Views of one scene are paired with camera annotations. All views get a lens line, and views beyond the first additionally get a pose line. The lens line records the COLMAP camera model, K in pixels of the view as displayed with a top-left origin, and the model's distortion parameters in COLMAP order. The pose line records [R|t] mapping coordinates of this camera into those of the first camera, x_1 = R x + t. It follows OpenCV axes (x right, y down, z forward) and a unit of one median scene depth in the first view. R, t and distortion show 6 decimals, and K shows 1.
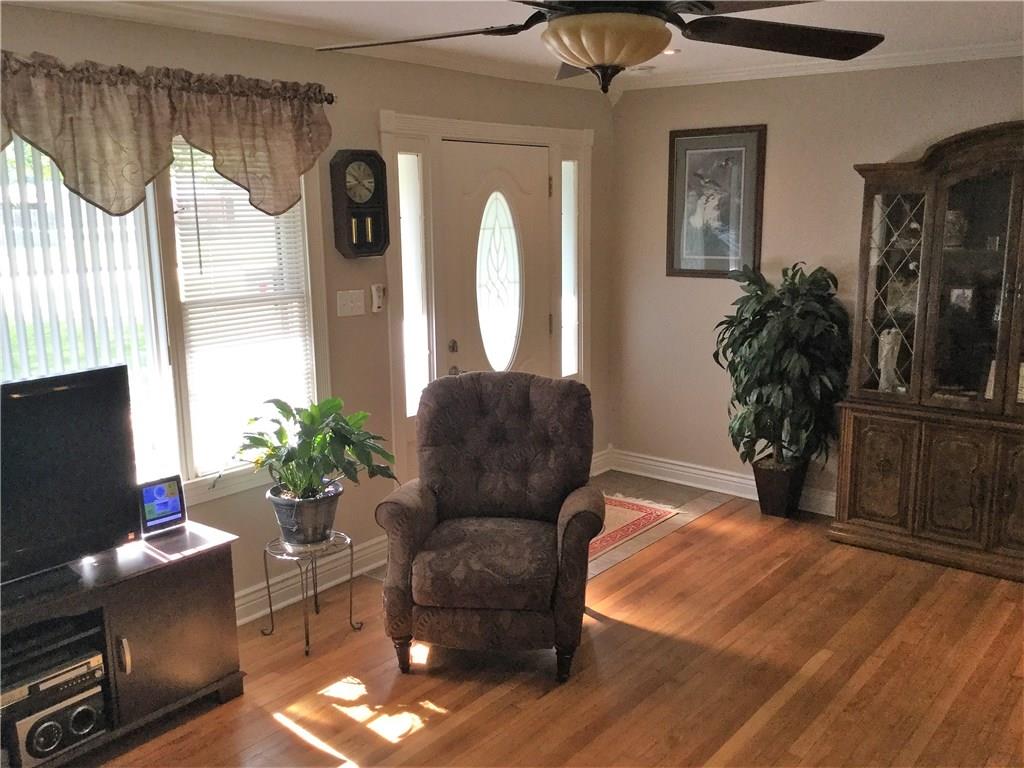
lens RADIAL K [[933.8, 0, 512.0], [0, 933.8, 384.0], [0, 0, 1]] dist [0.142279, -0.262228]
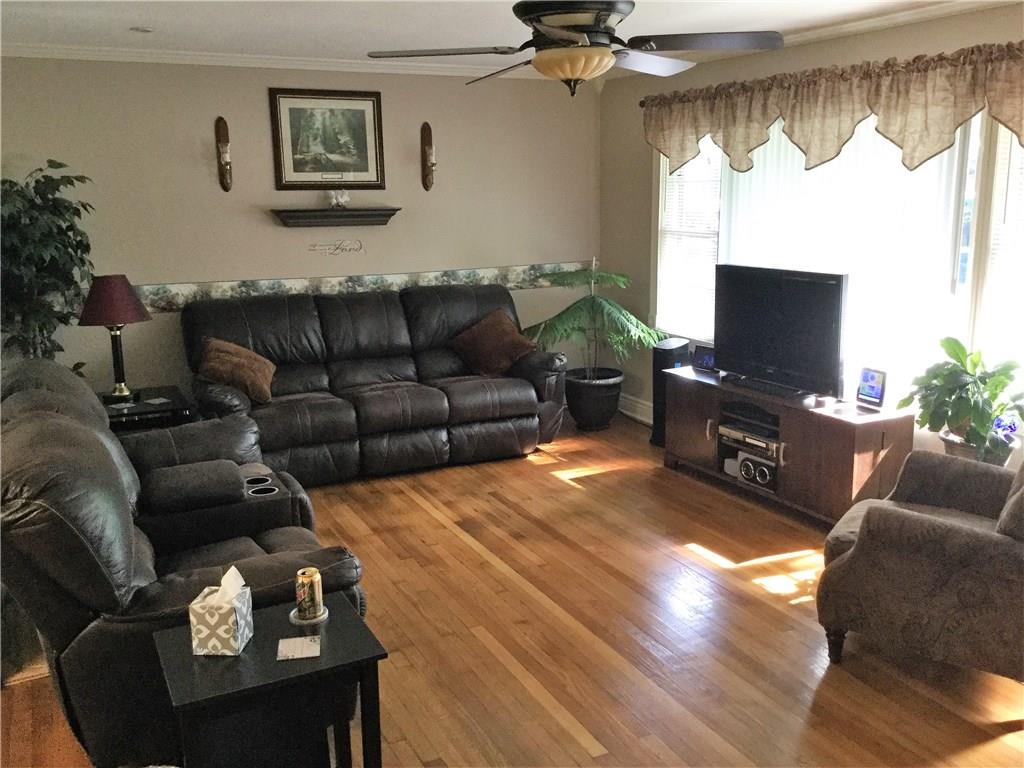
lens RADIAL K [[933.8, 0, 512.0], [0, 933.8, 384.0], [0, 0, 1]] dist [0.142279, -0.262228]
pose [[-0.425700, 0.202187, -0.881986, 1.063800], [-0.159325, 0.942740, 0.293014, -0.195442], [0.890727, 0.265259, -0.369111, 1.071907]]
